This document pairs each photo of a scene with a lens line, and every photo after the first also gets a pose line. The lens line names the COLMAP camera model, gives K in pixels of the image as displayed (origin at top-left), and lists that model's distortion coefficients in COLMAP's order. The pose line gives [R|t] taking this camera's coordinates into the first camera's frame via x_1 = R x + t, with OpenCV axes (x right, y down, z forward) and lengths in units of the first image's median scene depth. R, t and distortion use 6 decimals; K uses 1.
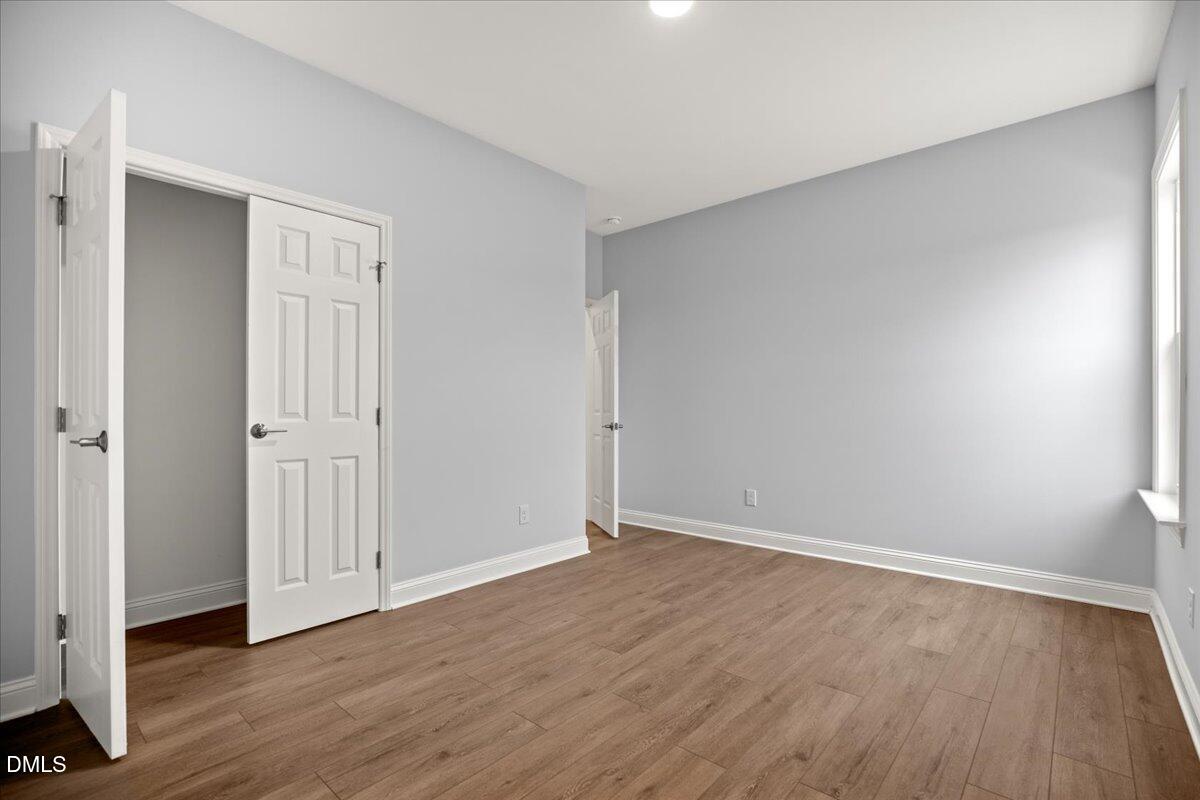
lens RADIAL K [[545.9, 0, 601.7], [0, 545.9, 404.2], [0, 0, 1]] dist [-0.016585, 0.000385]
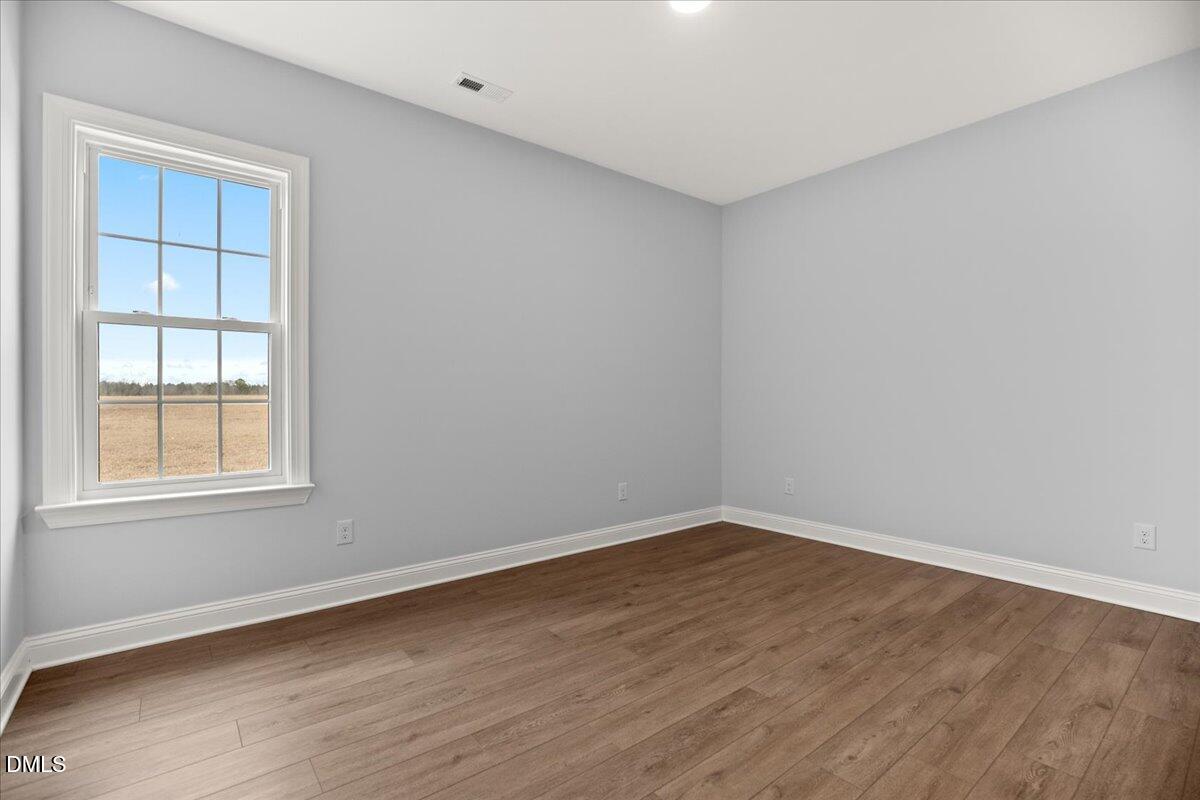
lens RADIAL K [[571.1, 0, 617.0], [0, 571.1, 401.7], [0, 0, 1]] dist [0.000645, 0.000300]
pose [[-0.991071, 0.000376, 0.133336, 0.123150], [0.000540, 0.999999, 0.001194, 0.017349], [-0.133335, 0.001255, -0.991070, 2.006152]]
